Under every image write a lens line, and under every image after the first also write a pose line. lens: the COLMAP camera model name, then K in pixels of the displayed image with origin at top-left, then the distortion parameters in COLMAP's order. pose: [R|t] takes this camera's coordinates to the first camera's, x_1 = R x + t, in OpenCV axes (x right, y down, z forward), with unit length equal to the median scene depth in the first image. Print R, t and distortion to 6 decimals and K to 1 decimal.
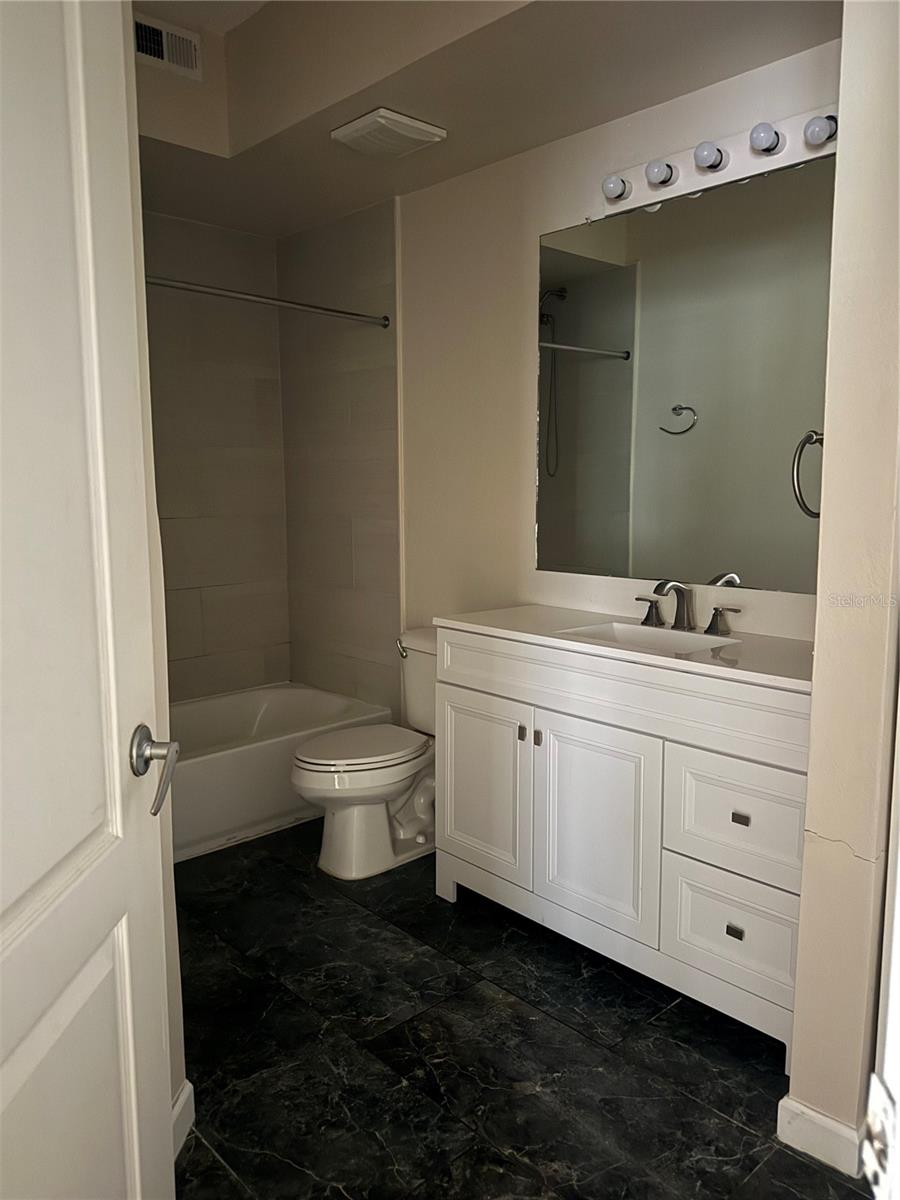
lens RADIAL K [[878.9, 0, 450.0], [0, 878.9, 600.0], [0, 0, 1]] dist [0.062674, -0.068821]
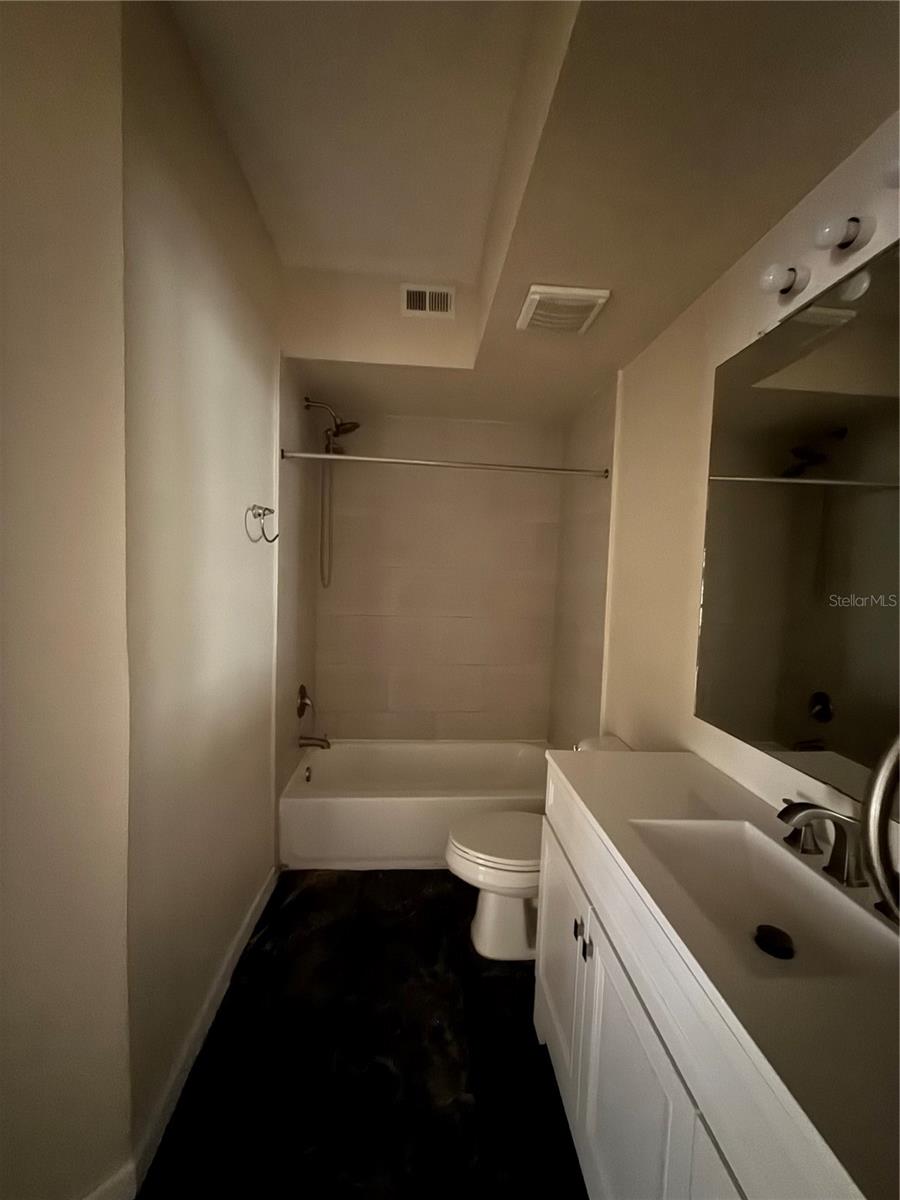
lens RADIAL K [[479.6, 0, 450.0], [0, 479.6, 600.0], [0, 0, 1]] dist [0.001040, 0.000066]
pose [[0.775499, 0.065948, -0.627895, 0.223234], [-0.118472, 0.992063, -0.042125, -0.110930], [0.620133, 0.107056, 0.777158, 0.460296]]
